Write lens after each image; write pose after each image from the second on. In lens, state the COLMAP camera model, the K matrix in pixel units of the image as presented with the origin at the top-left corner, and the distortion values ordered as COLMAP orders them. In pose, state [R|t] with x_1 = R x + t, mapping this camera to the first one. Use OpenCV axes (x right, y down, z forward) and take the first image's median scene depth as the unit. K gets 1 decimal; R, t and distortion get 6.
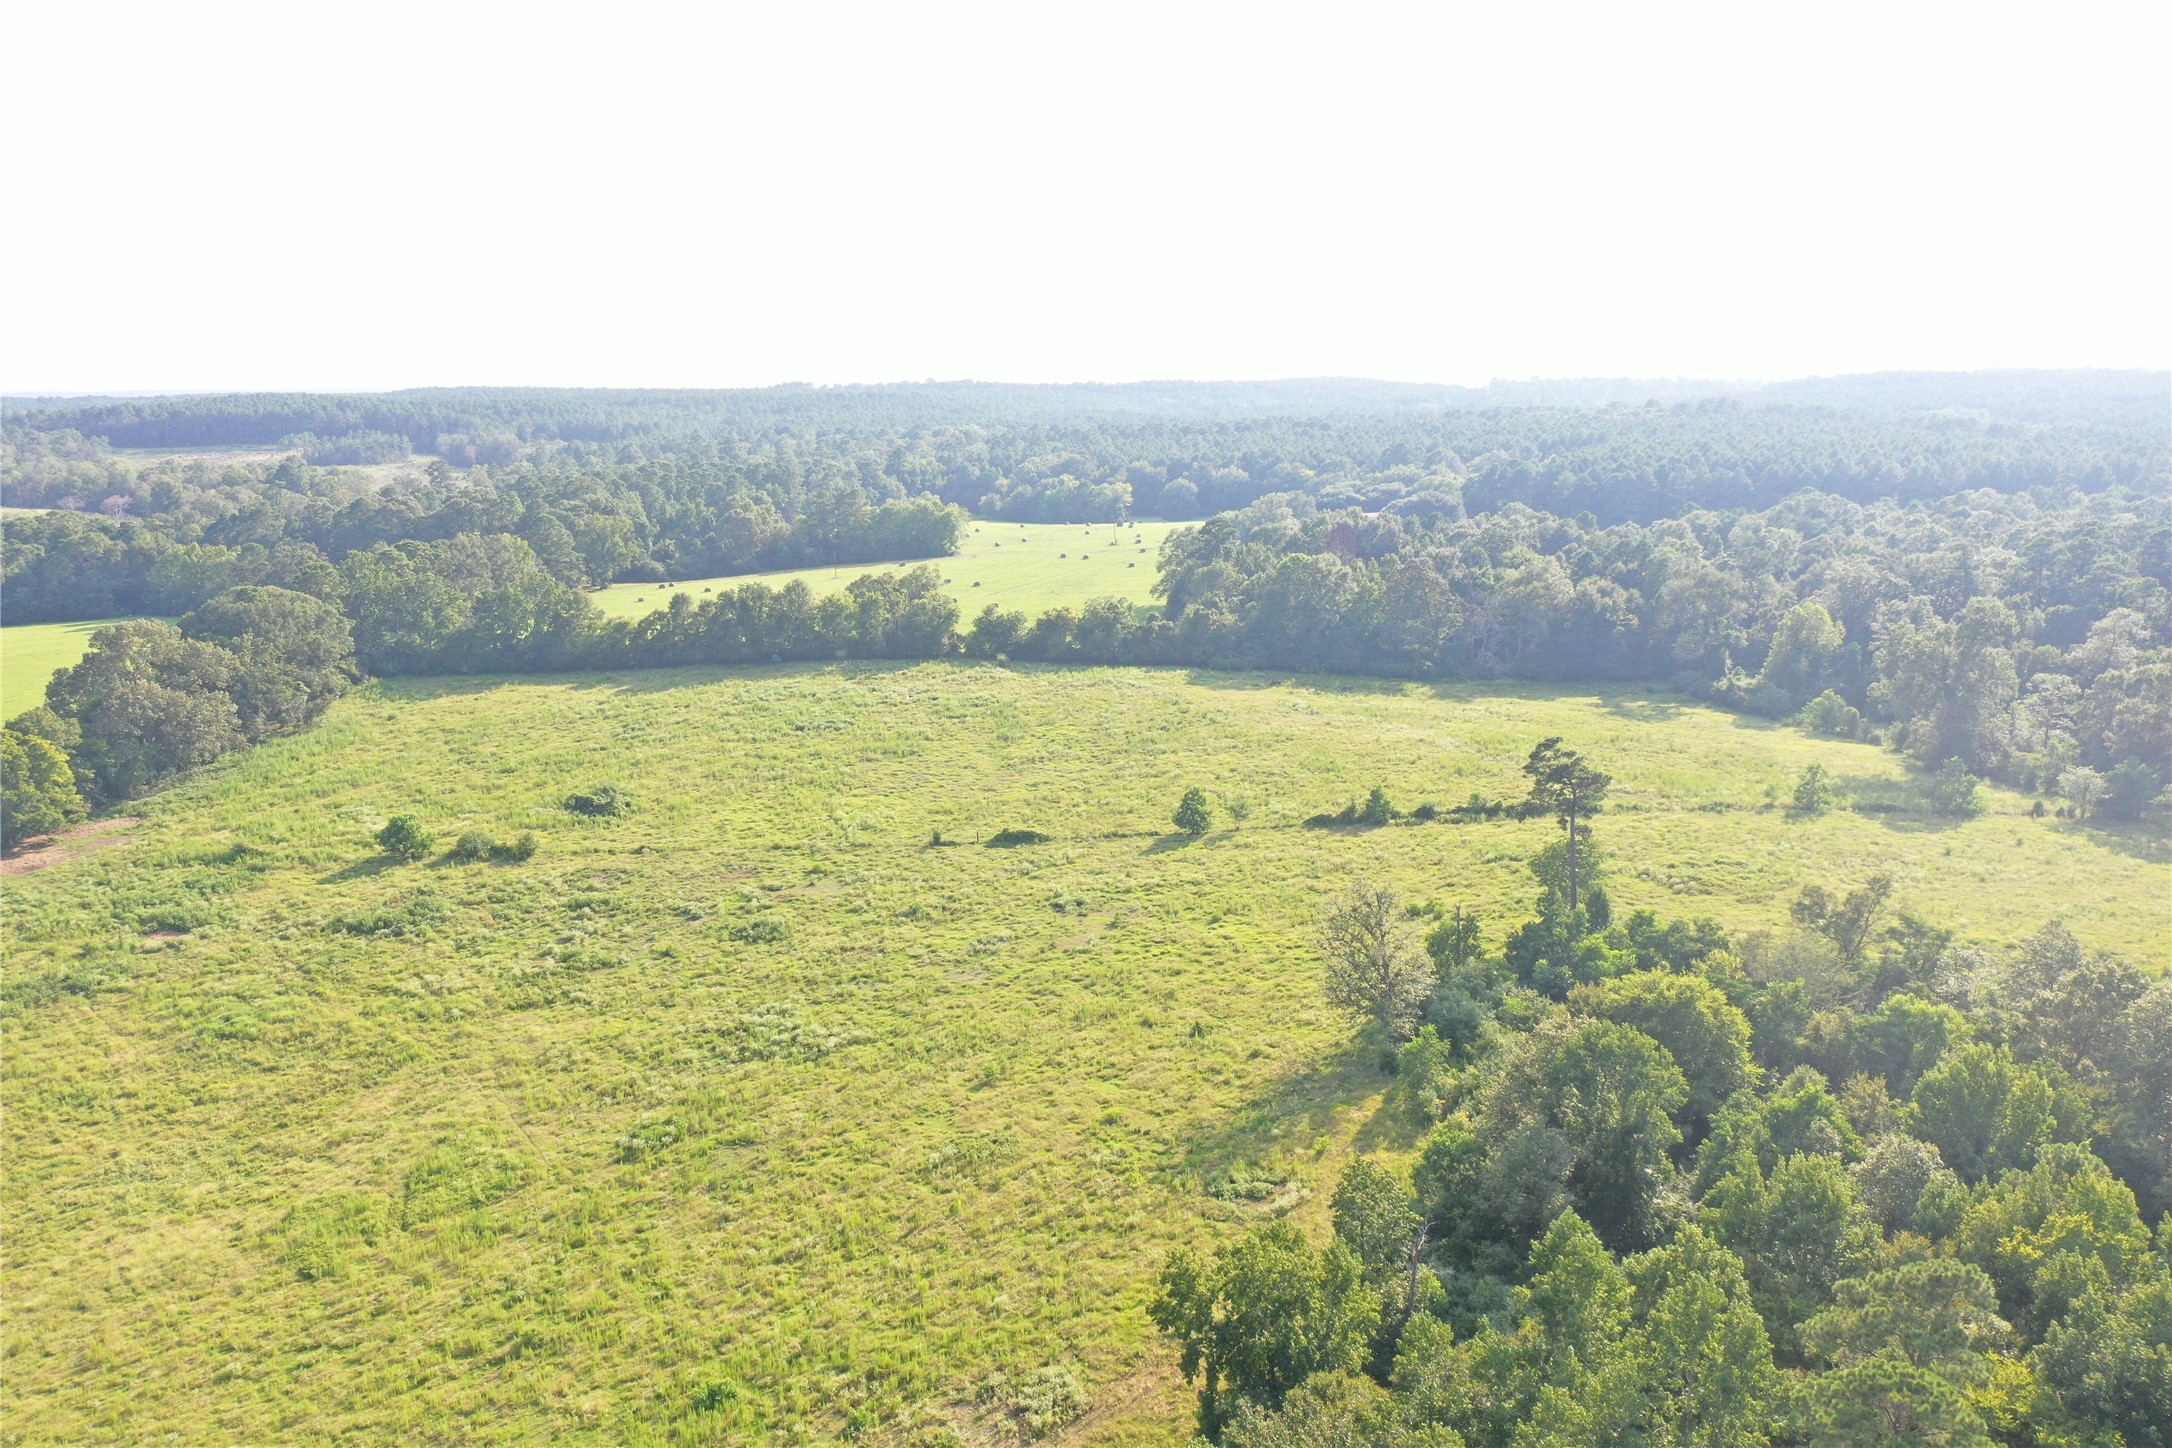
lens RADIAL K [[1776.4, 0, 1082.1], [0, 1776.4, 693.3], [0, 0, 1]] dist [0.002436, 0.069153]
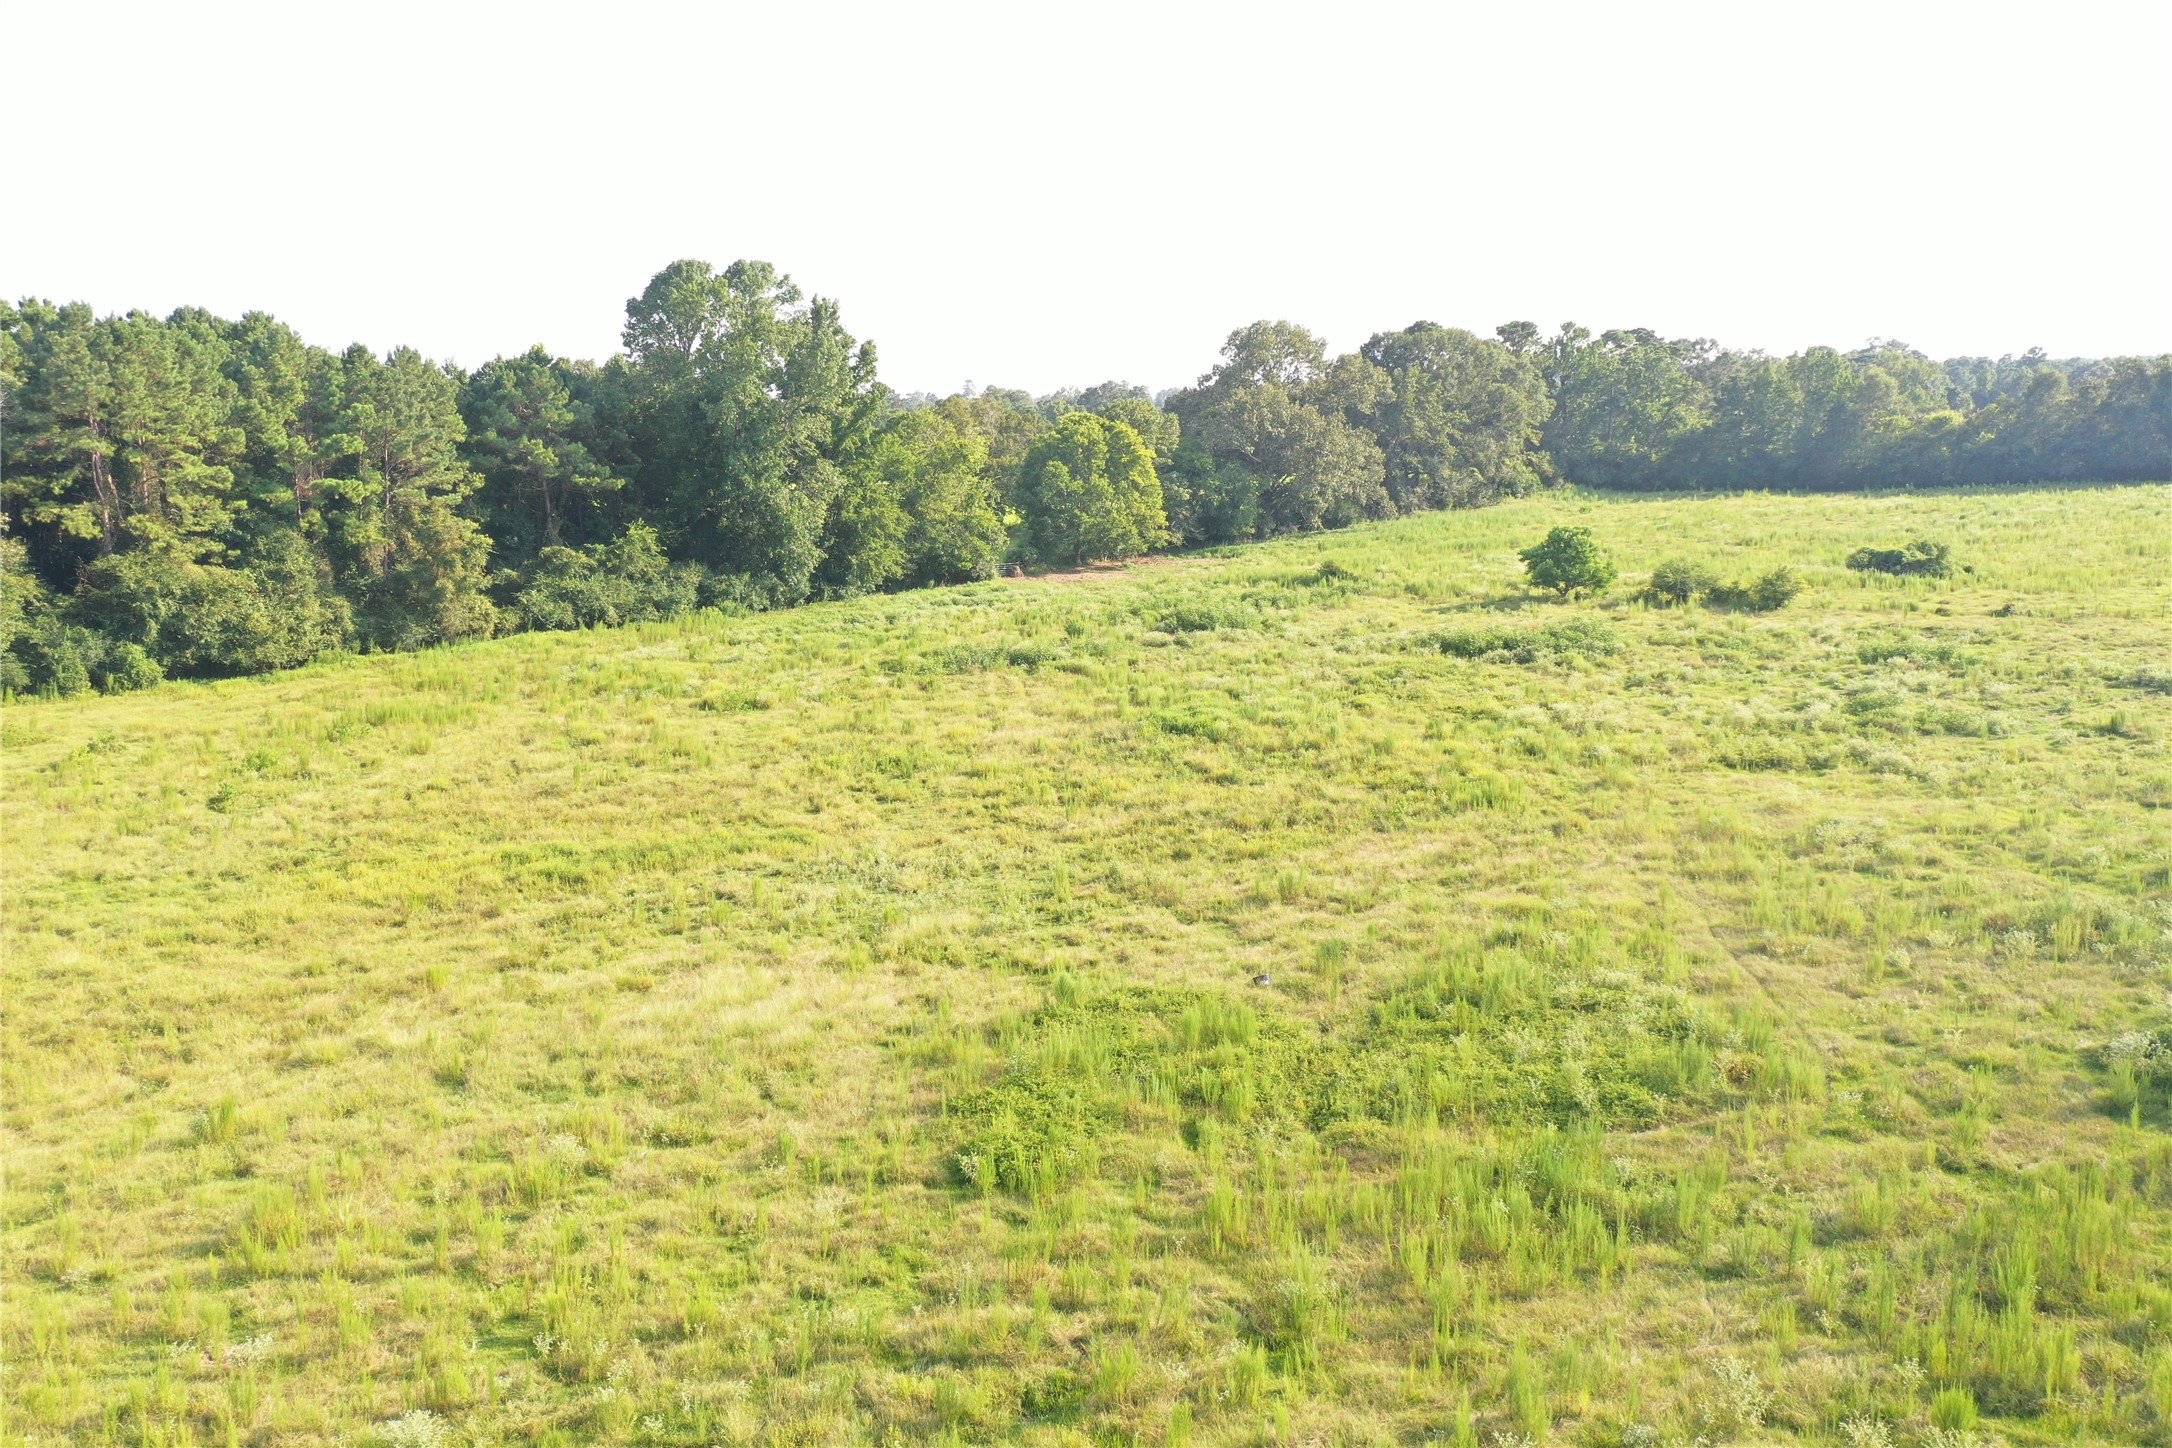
lens RADIAL K [[1709.6, 0, 1077.2], [0, 1709.6, 723.8], [0, 0, 1]] dist [0.008757, 0.000641]
pose [[0.775978, 0.105708, -0.621839, -0.192853], [-0.117049, 0.992866, 0.022718, 0.184938], [0.619804, 0.055157, 0.782816, 0.596903]]
